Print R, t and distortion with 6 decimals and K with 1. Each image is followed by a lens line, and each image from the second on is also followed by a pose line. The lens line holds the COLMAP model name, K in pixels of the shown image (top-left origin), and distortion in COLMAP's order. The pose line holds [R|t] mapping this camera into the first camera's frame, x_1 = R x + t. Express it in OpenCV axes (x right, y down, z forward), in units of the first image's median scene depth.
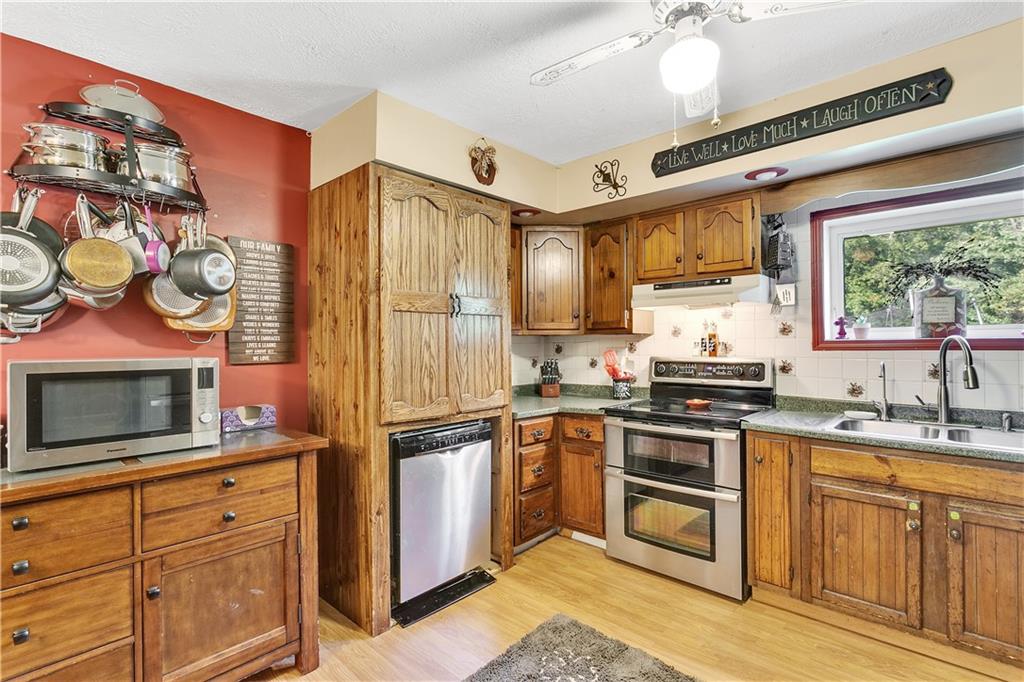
lens RADIAL K [[482.5, 0, 502.6], [0, 482.5, 342.7], [0, 0, 1]] dist [-0.003290, 0.003346]
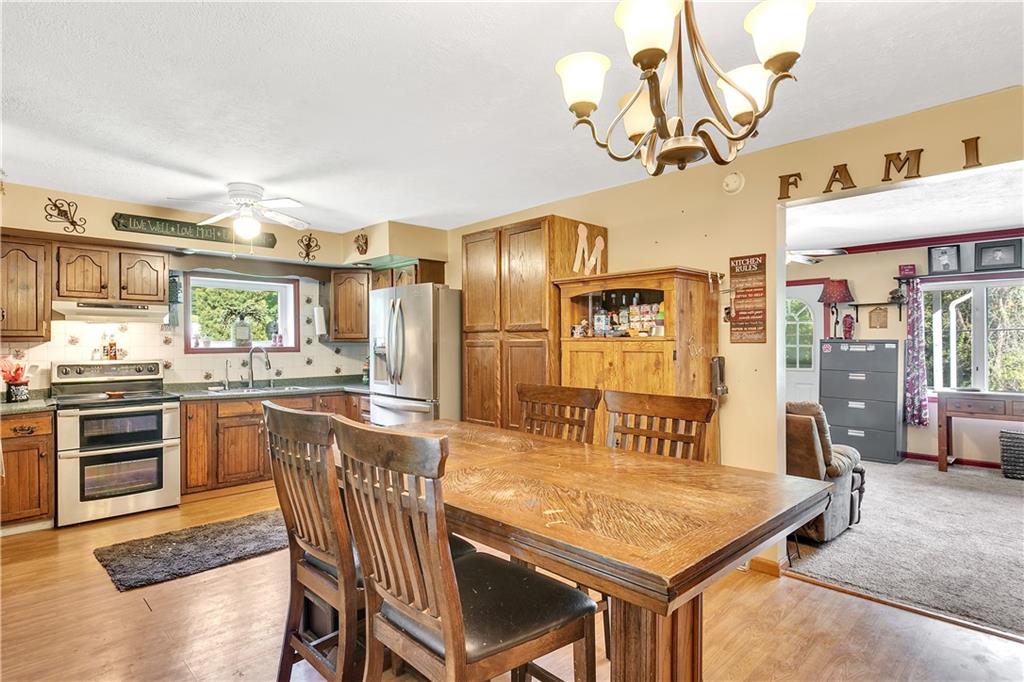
lens RADIAL K [[521.4, 0, 516.6], [0, 521.4, 344.7], [0, 0, 1]] dist [-0.004385, 0.001307]
pose [[0.030642, 0.011015, 0.999470, -1.211519], [0.004912, 0.999926, -0.011171, 0.010698], [-0.999518, 0.005251, 0.030586, -0.208519]]
